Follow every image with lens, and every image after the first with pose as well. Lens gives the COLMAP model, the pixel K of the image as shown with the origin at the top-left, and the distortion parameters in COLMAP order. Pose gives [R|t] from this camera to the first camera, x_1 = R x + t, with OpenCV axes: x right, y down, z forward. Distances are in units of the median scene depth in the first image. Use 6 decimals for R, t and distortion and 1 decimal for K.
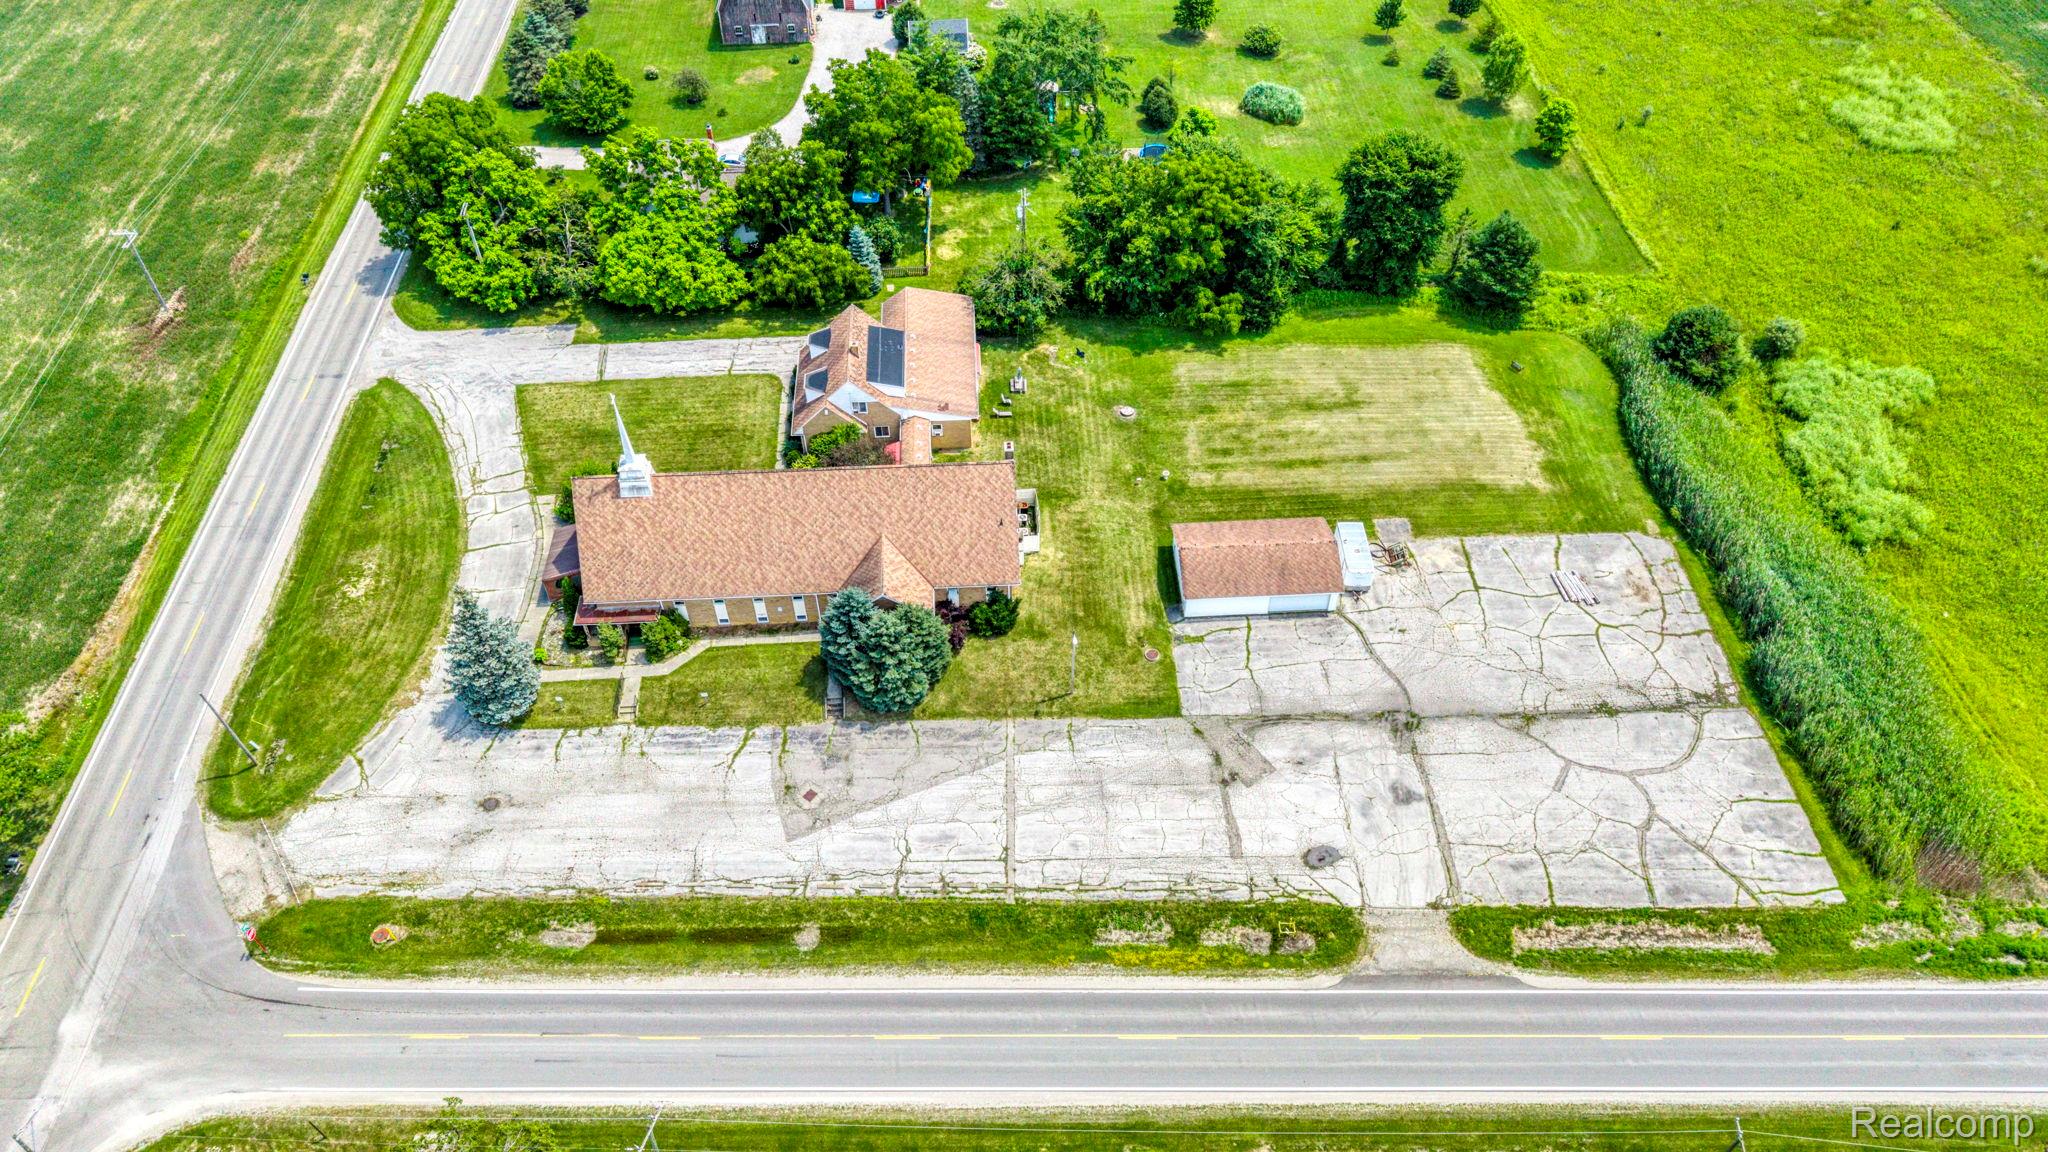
lens RADIAL K [[1403.1, 0, 1024.0], [0, 1403.1, 576.0], [0, 0, 1]] dist [0.065879, -0.066029]
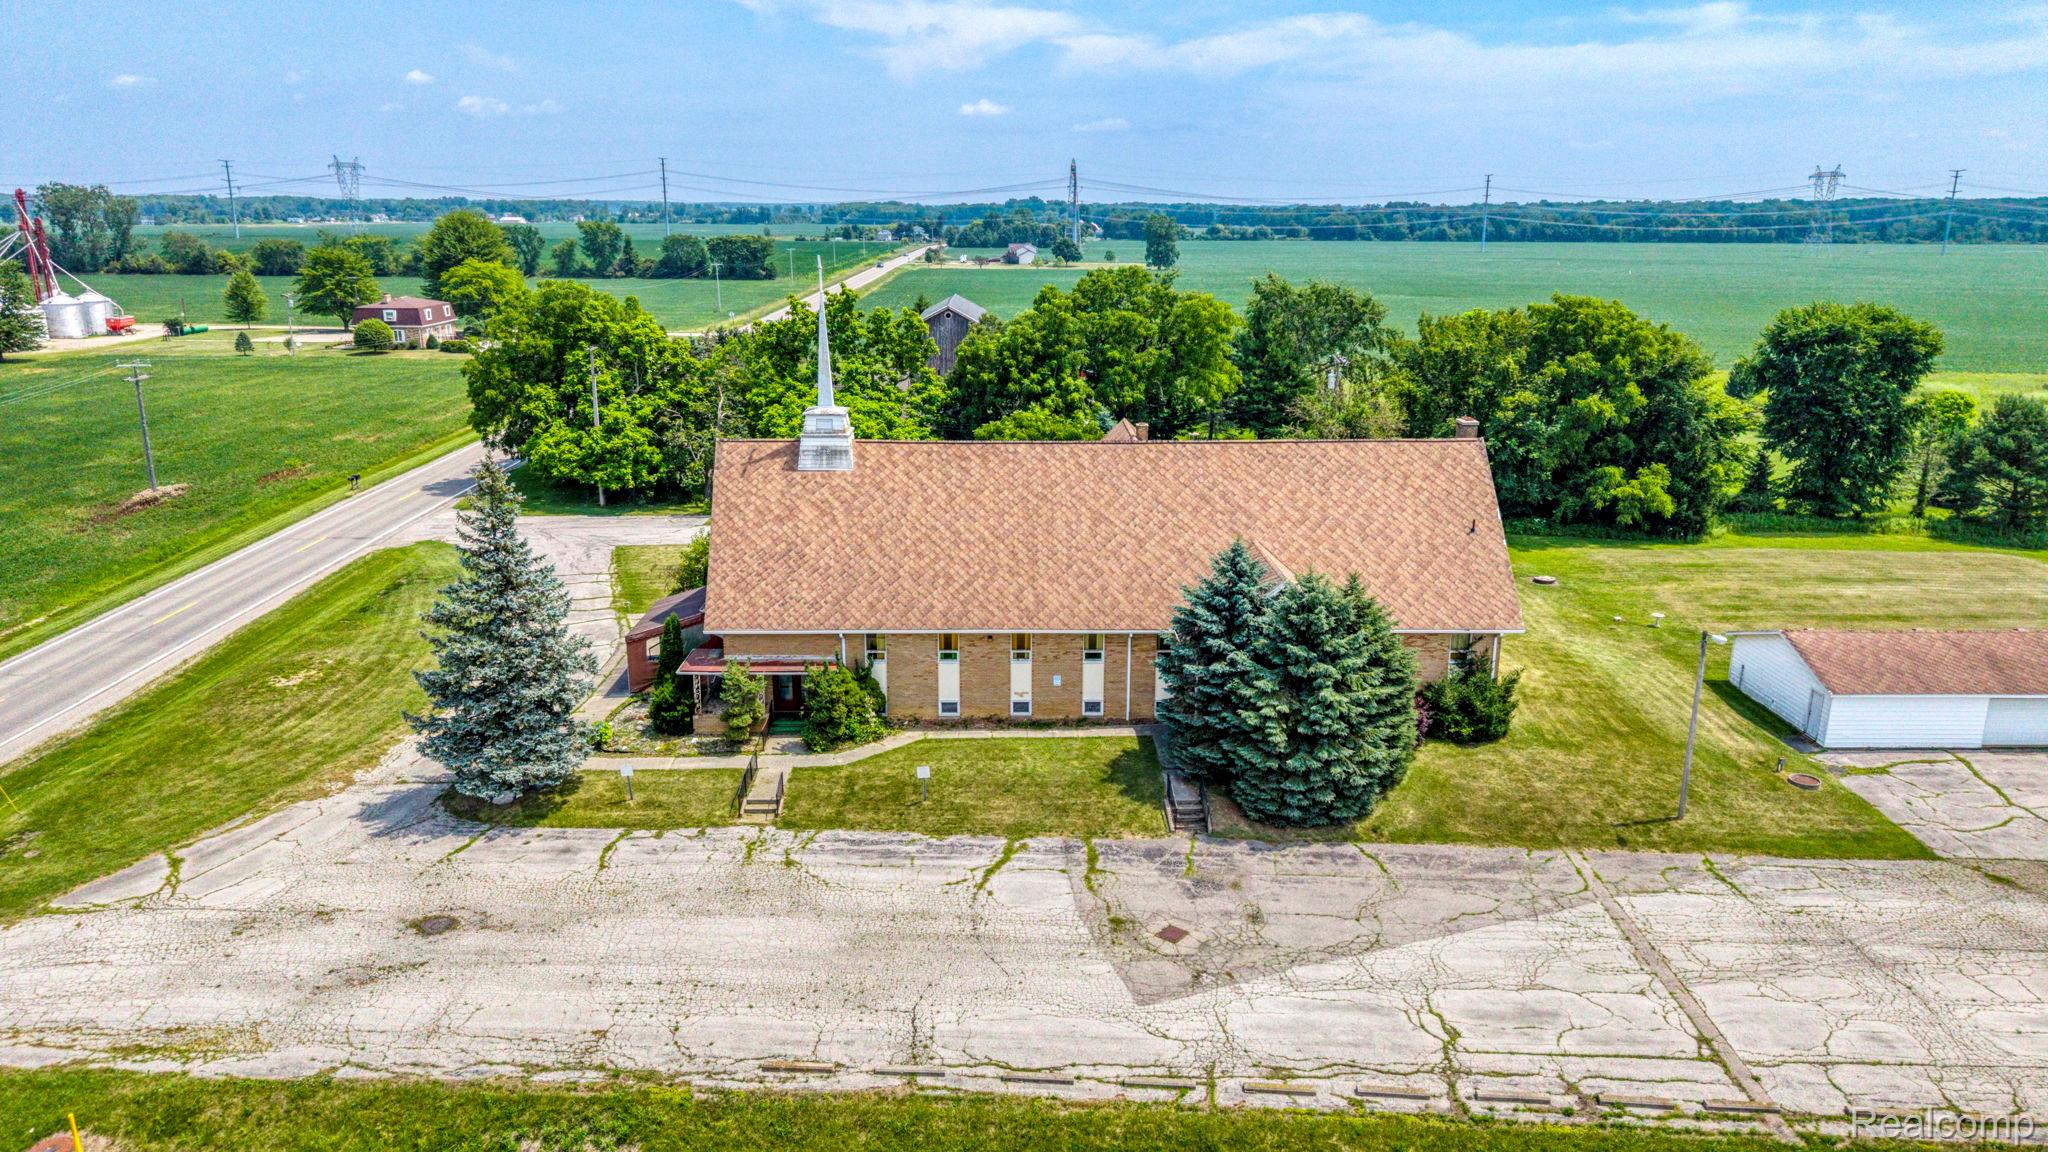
lens RADIAL K [[1364.5, 0, 1028.4], [0, 1364.5, 567.9], [0, 0, 1]] dist [0.064993, -0.058348]
pose [[0.999352, 0.022958, -0.027707, -0.180079], [-0.034189, 0.845906, -0.532236, 0.275376], [0.011219, 0.532838, 0.846143, 0.565285]]
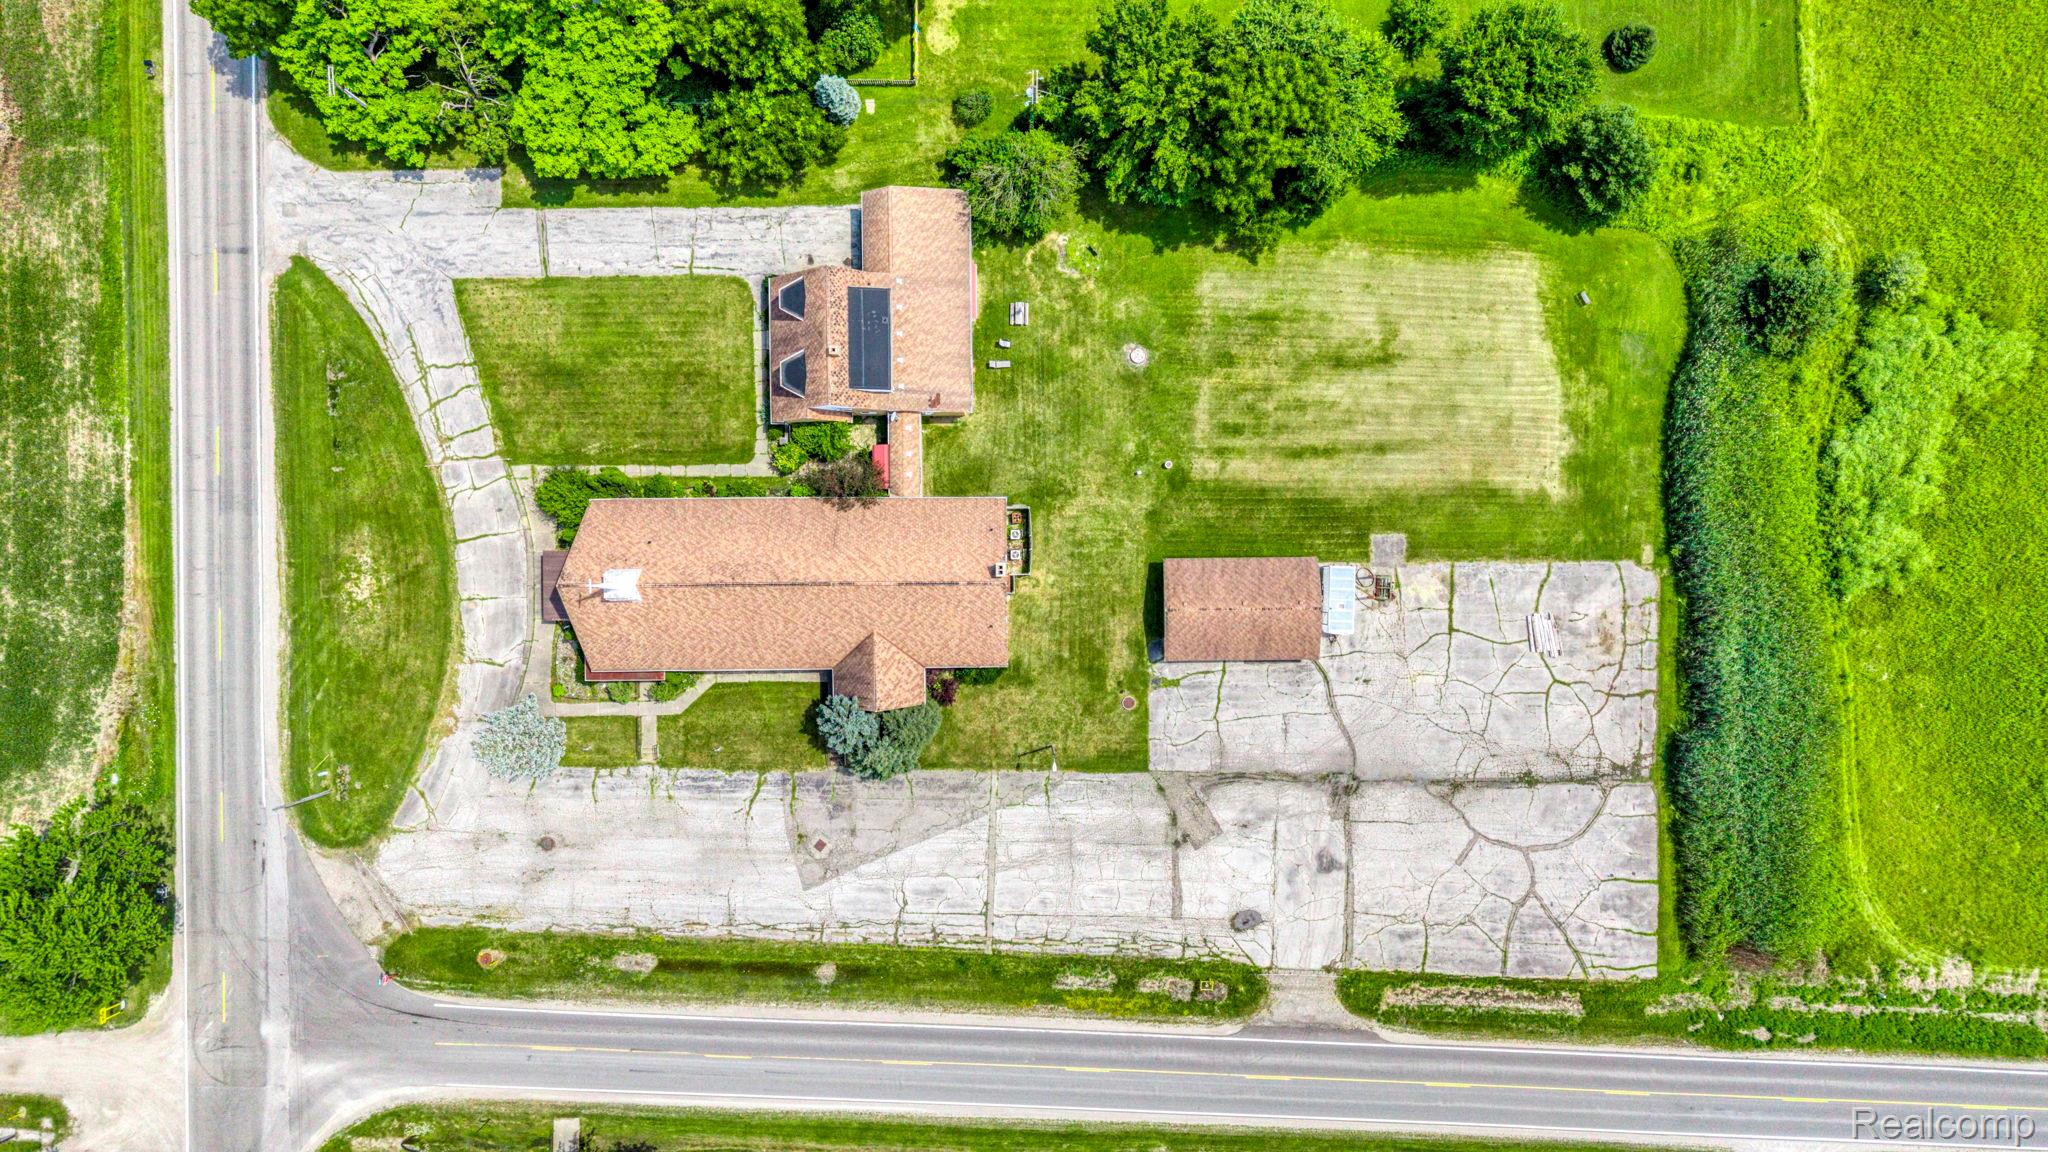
lens RADIAL K [[1403.1, 0, 1024.0], [0, 1403.1, 576.0], [0, 0, 1]] dist [0.065879, -0.066029]
pose [[0.999055, 0.040657, 0.015362, -0.009901], [-0.040126, 0.727006, 0.685457, -0.783315], [0.016700, -0.685426, 0.727951, 0.295545]]
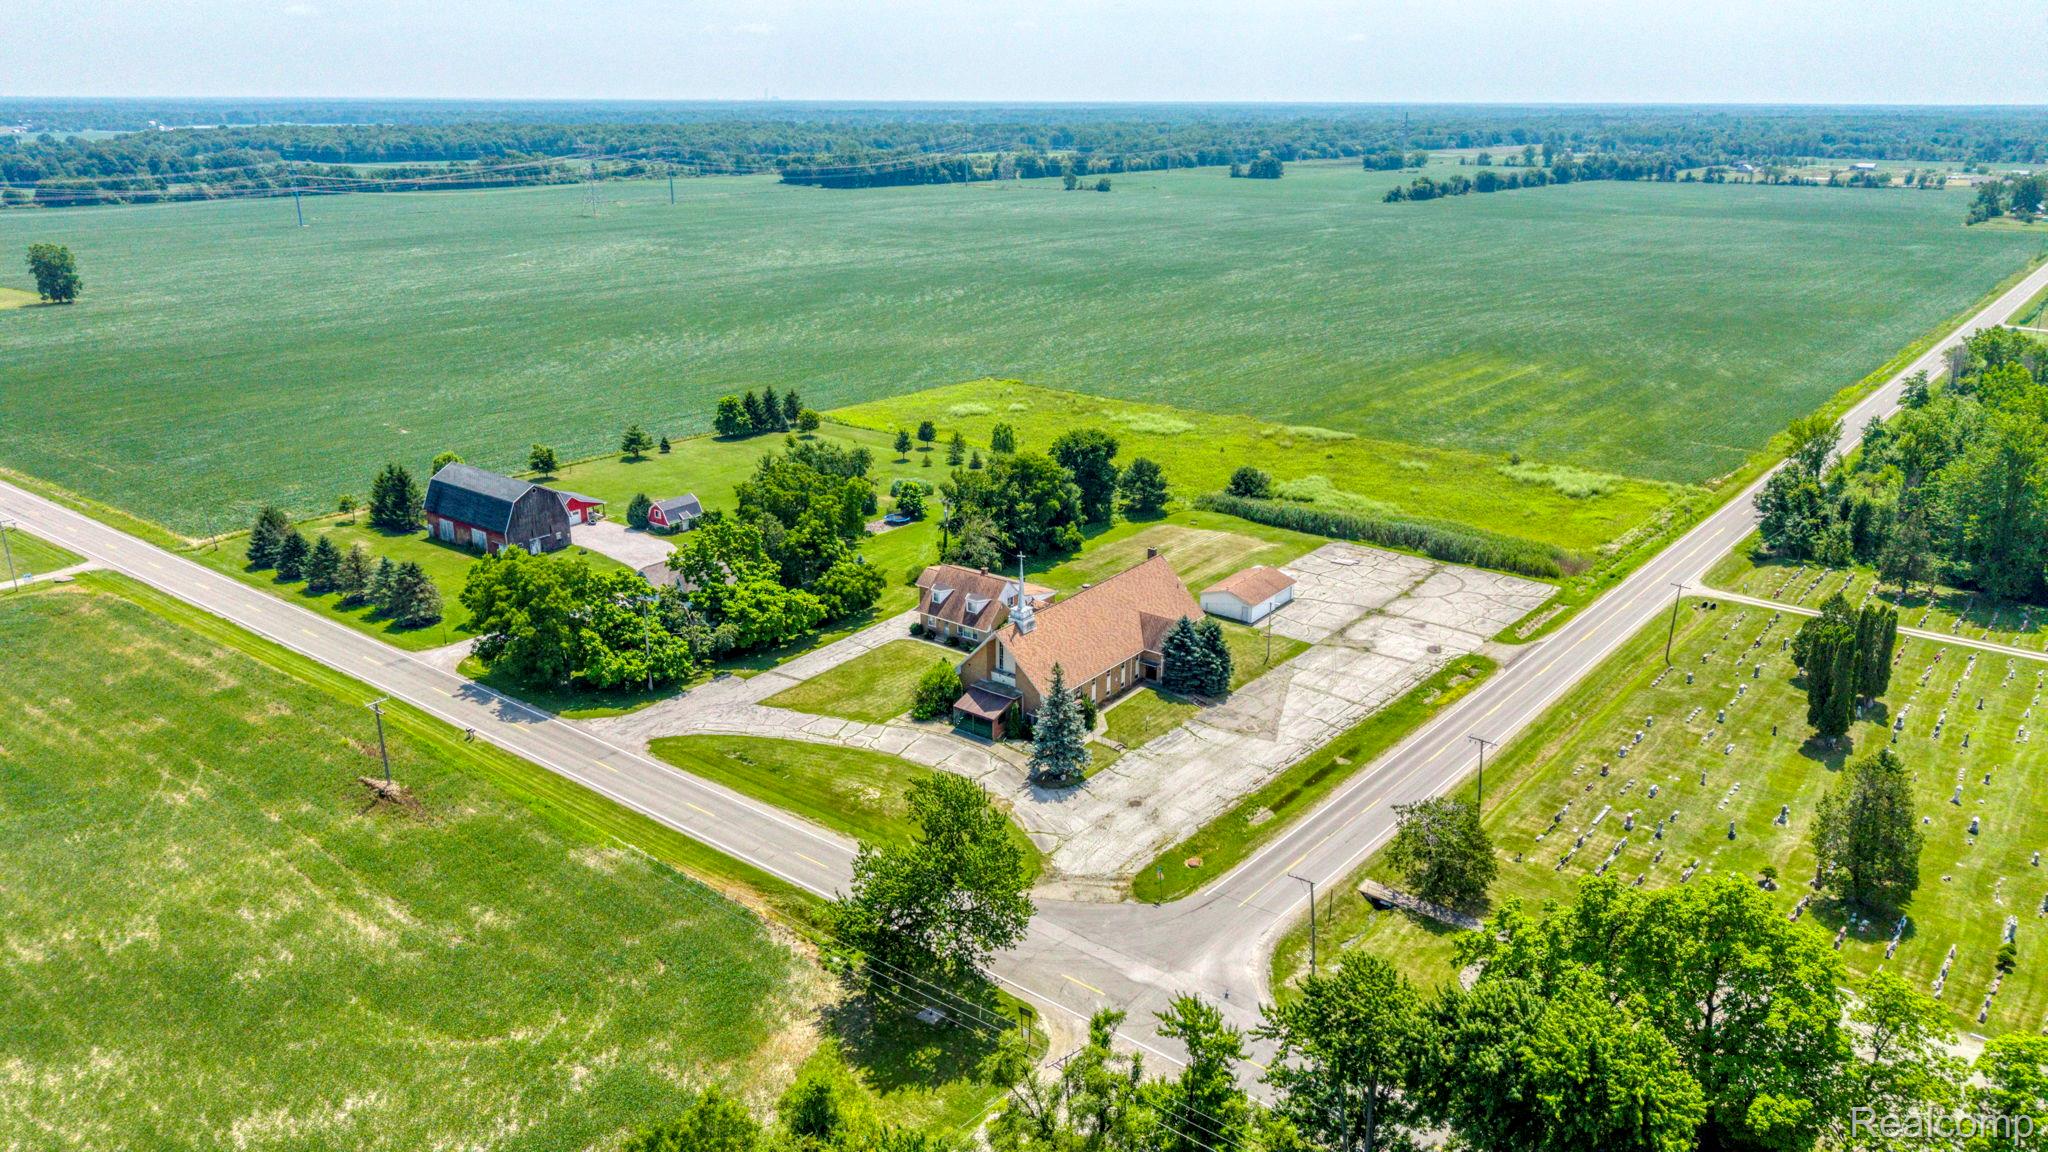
lens RADIAL K [[1403.1, 0, 1024.0], [0, 1403.1, 576.0], [0, 0, 1]] dist [0.065879, -0.066029]
pose [[0.641321, -0.239814, 0.728832, -1.333439], [0.555064, 0.800823, -0.224916, 0.222537], [-0.529727, 0.548792, 0.646697, 0.049337]]
